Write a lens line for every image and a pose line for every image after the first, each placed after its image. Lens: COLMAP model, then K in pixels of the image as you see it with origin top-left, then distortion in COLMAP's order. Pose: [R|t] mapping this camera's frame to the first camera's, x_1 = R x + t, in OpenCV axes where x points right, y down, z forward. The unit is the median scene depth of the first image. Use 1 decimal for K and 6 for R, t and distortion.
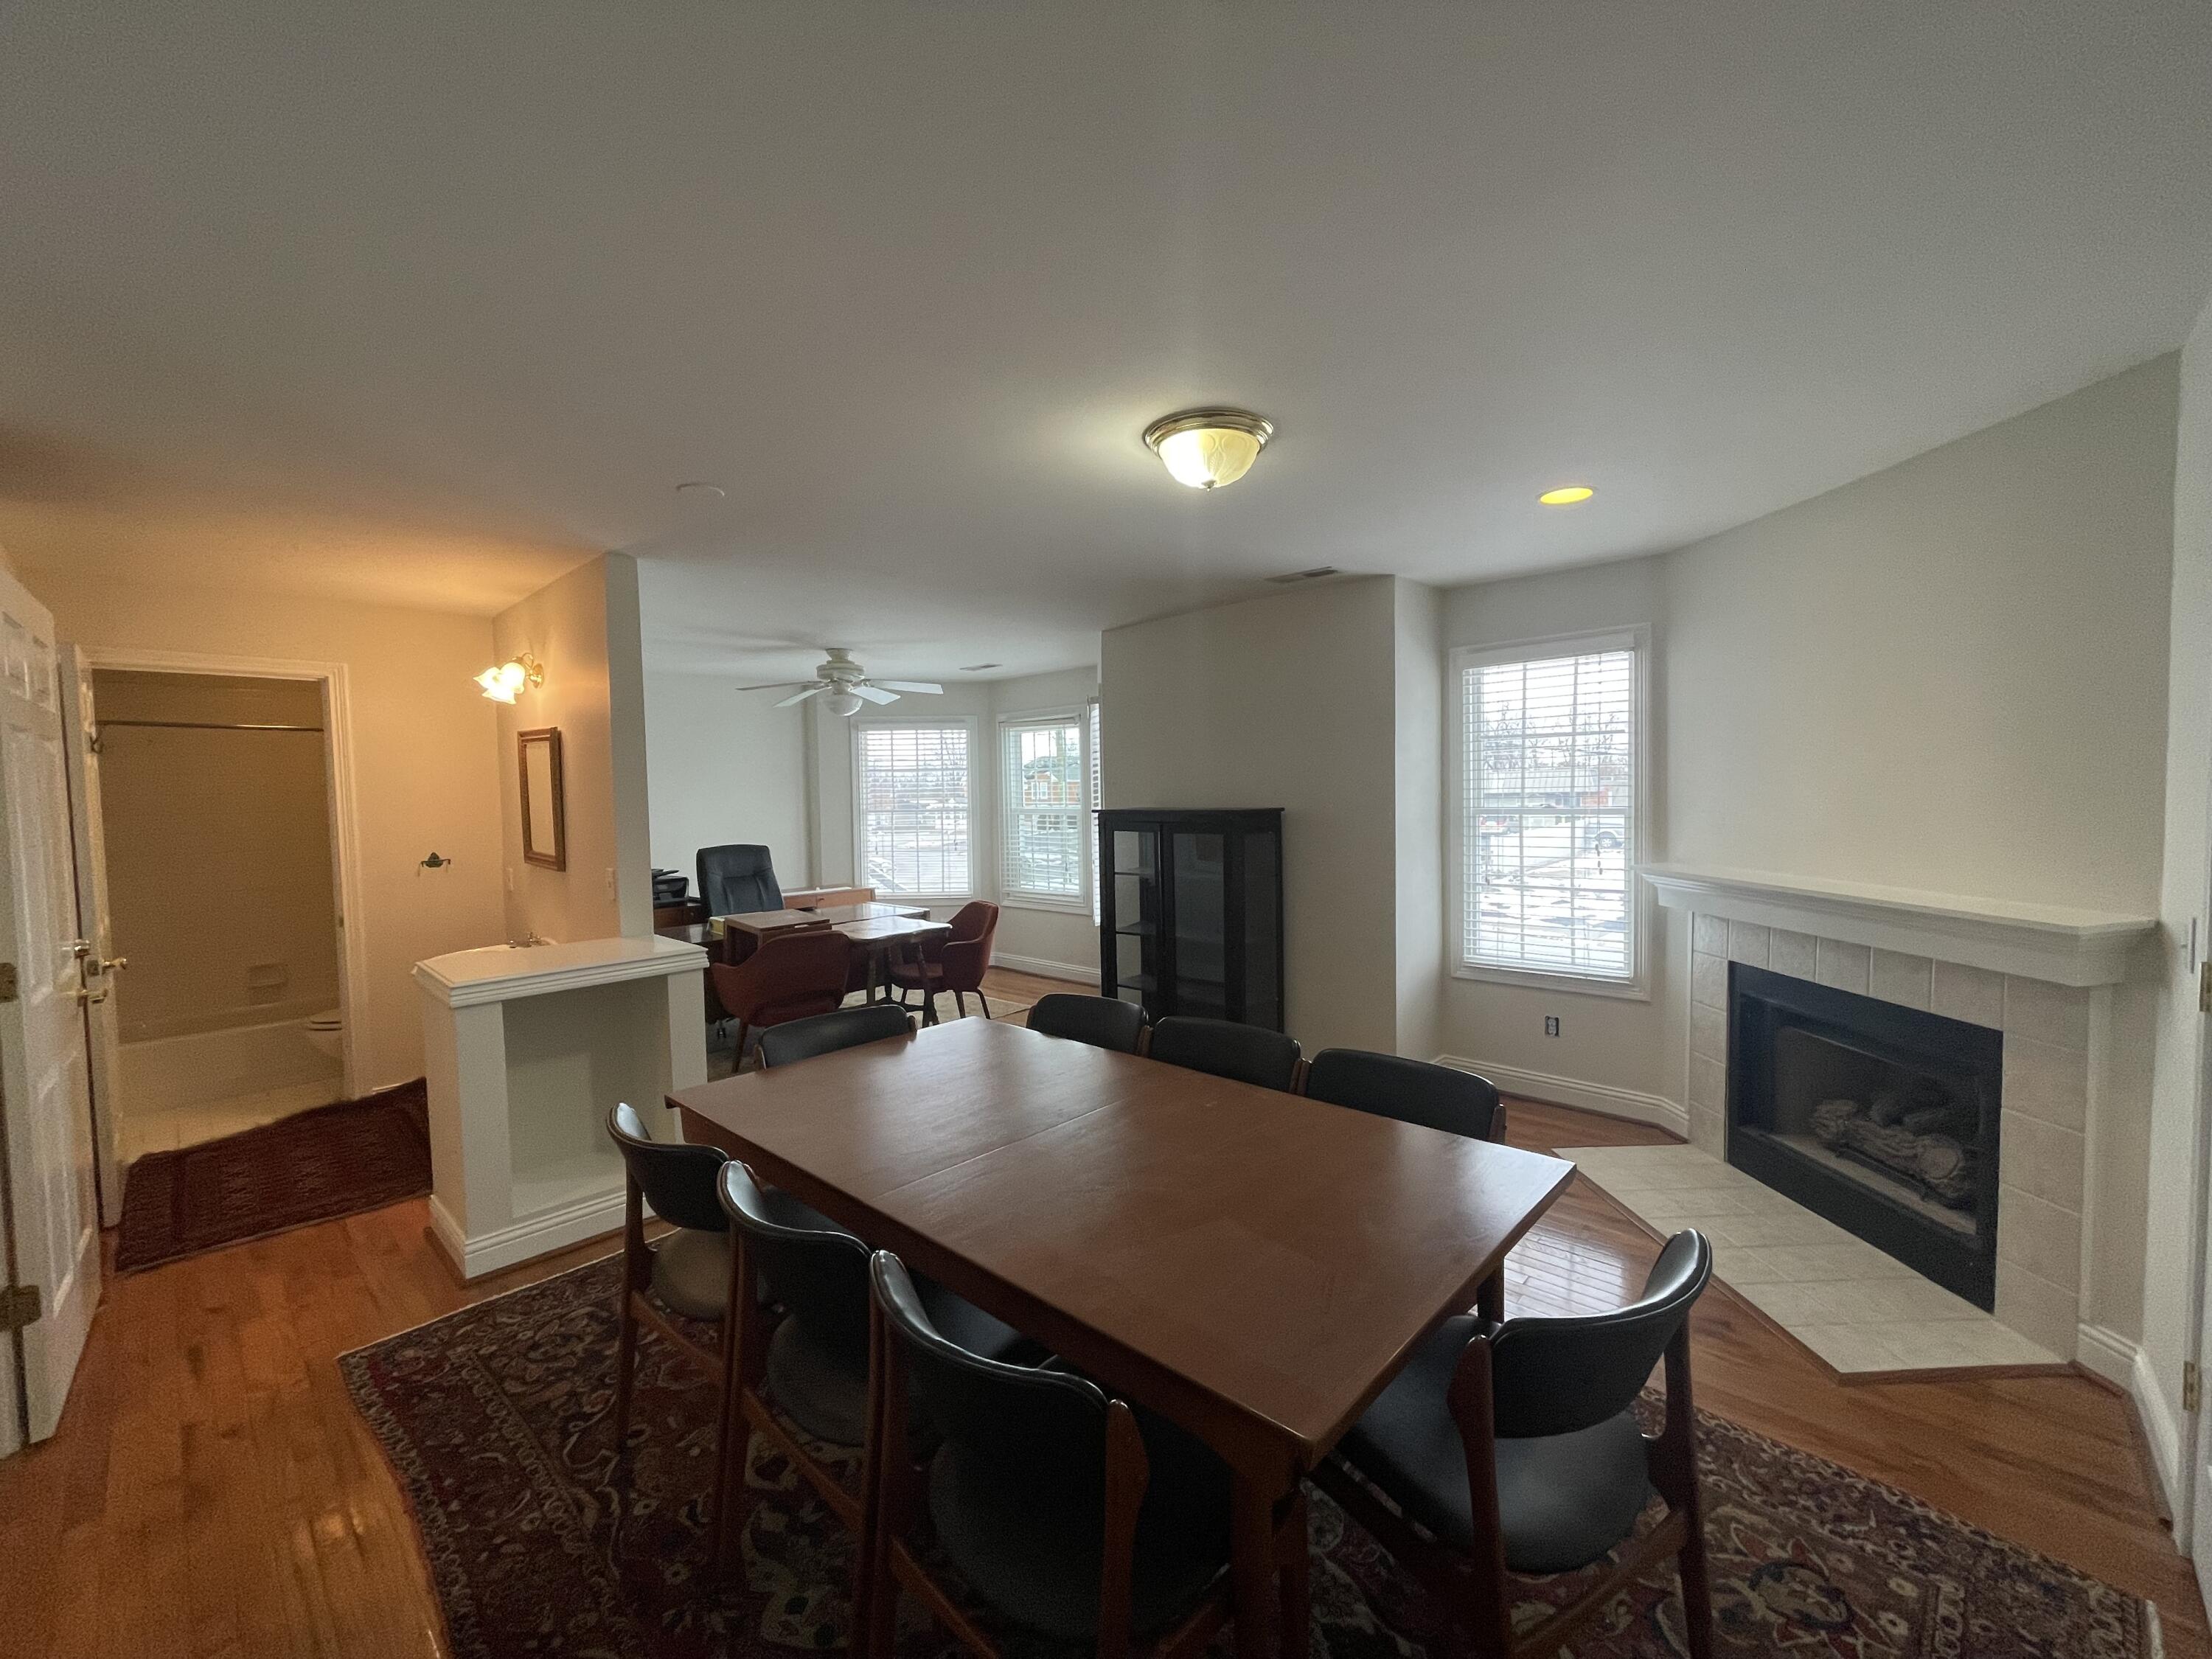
lens RADIAL K [[887.6, 0, 1106.0], [0, 887.6, 829.5], [0, 0, 1]] dist [-0.003027, -0.000581]
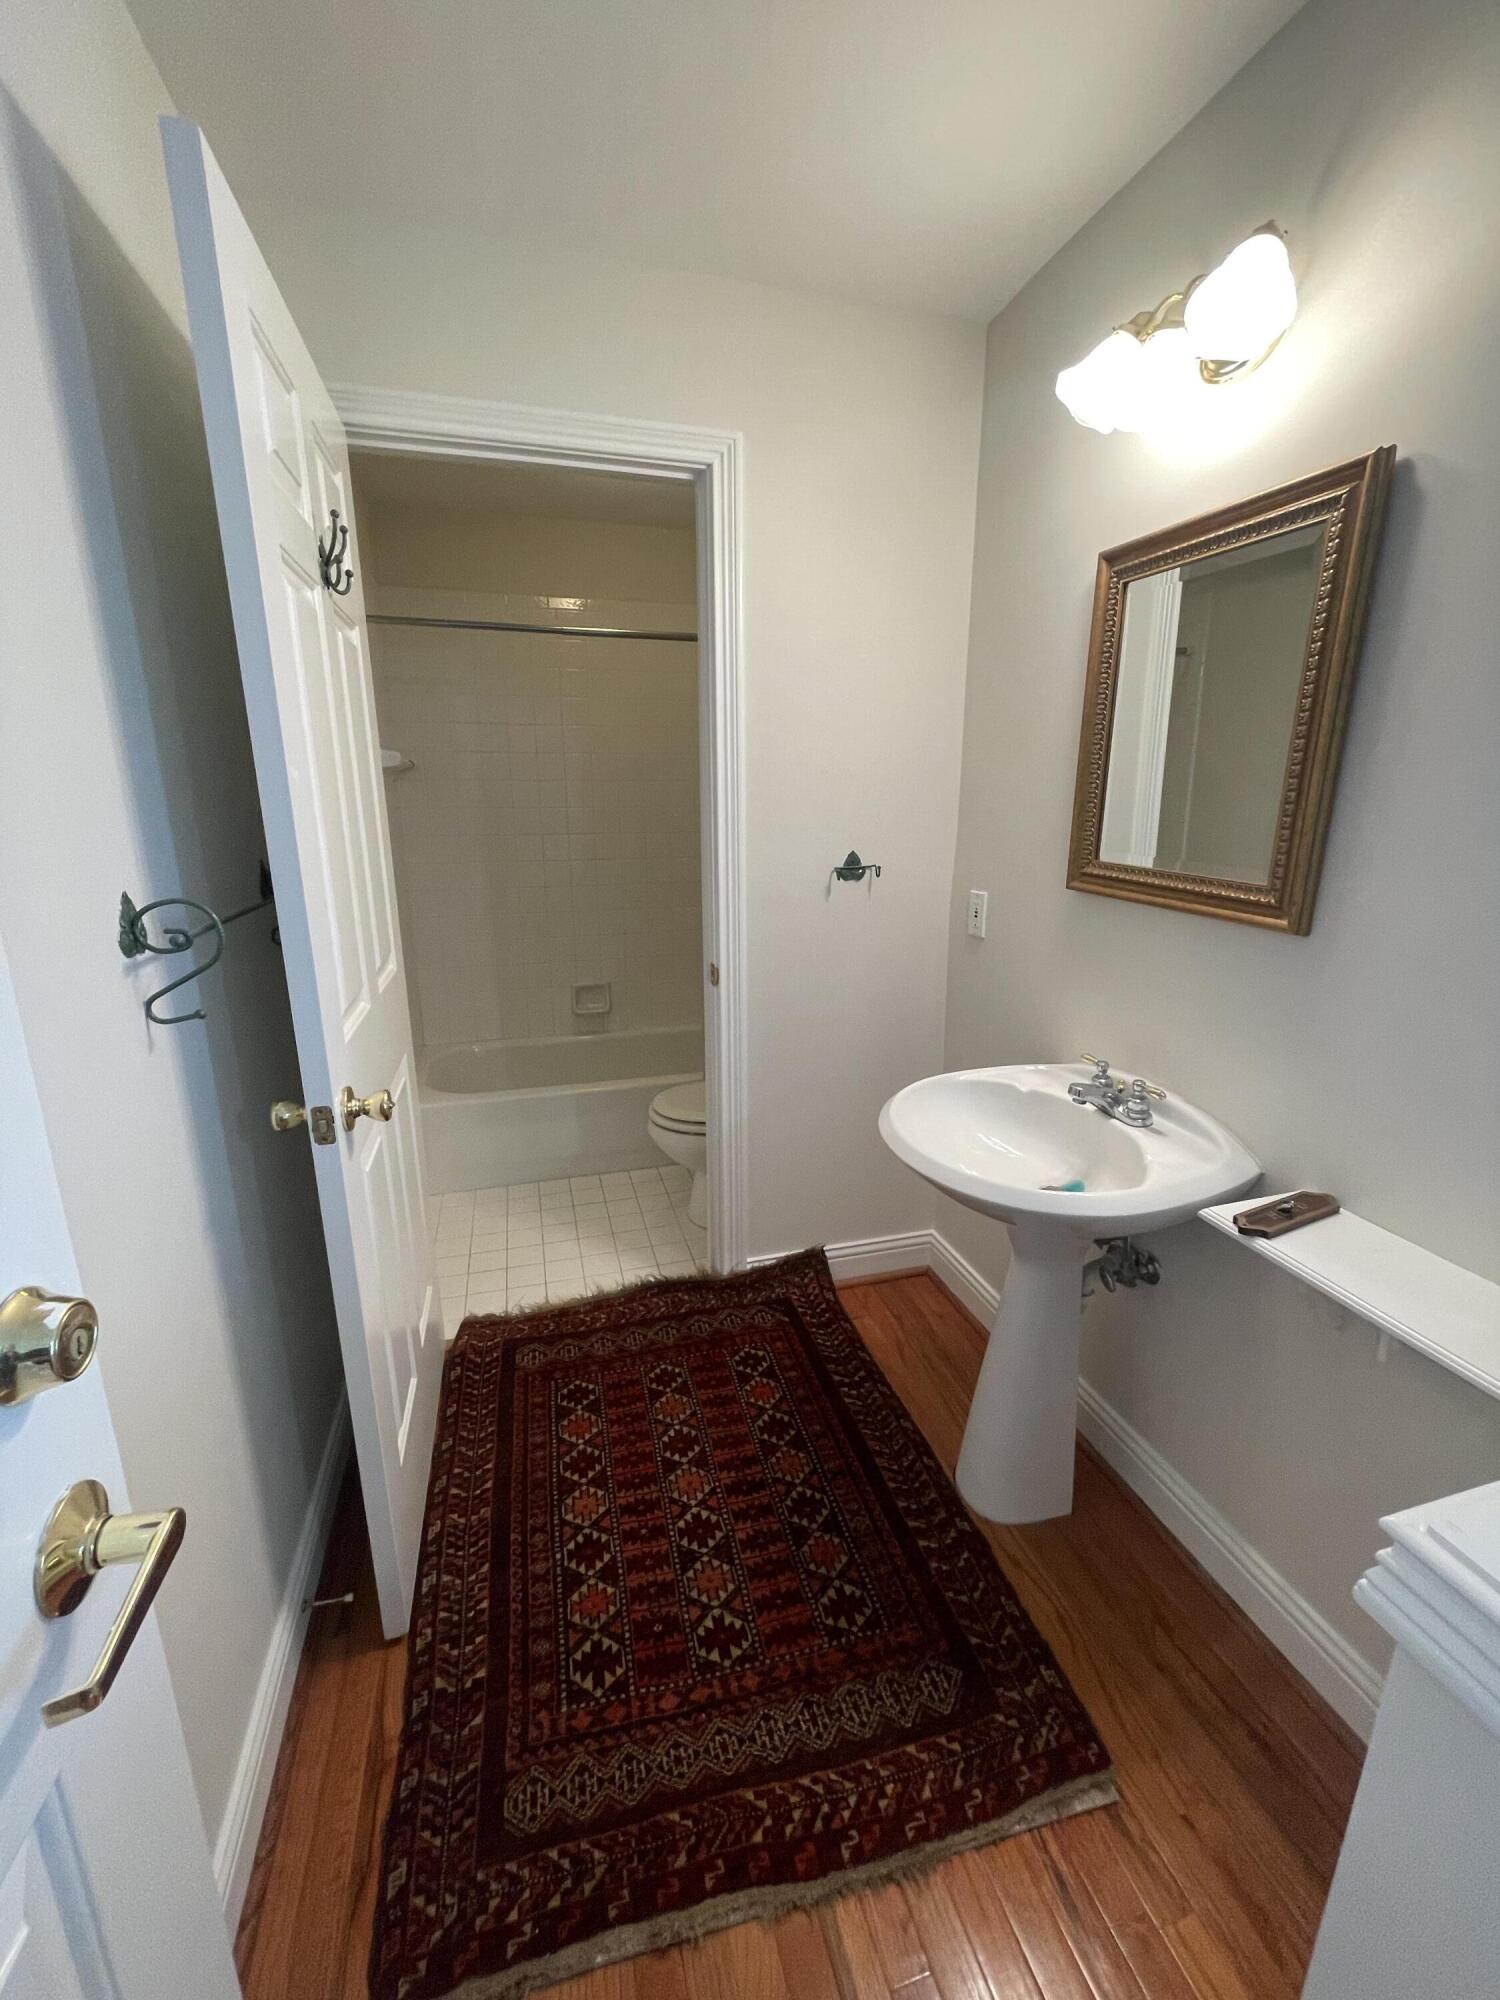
lens RADIAL K [[802.6, 0, 750.0], [0, 802.6, 1000.0], [0, 0, 1]] dist [-0.003027, -0.000581]
pose [[0.856916, 0.142241, -0.495442, -0.595795], [-0.038664, 0.976201, 0.213393, 0.013610], [0.514005, -0.163704, 0.842022, 0.590817]]
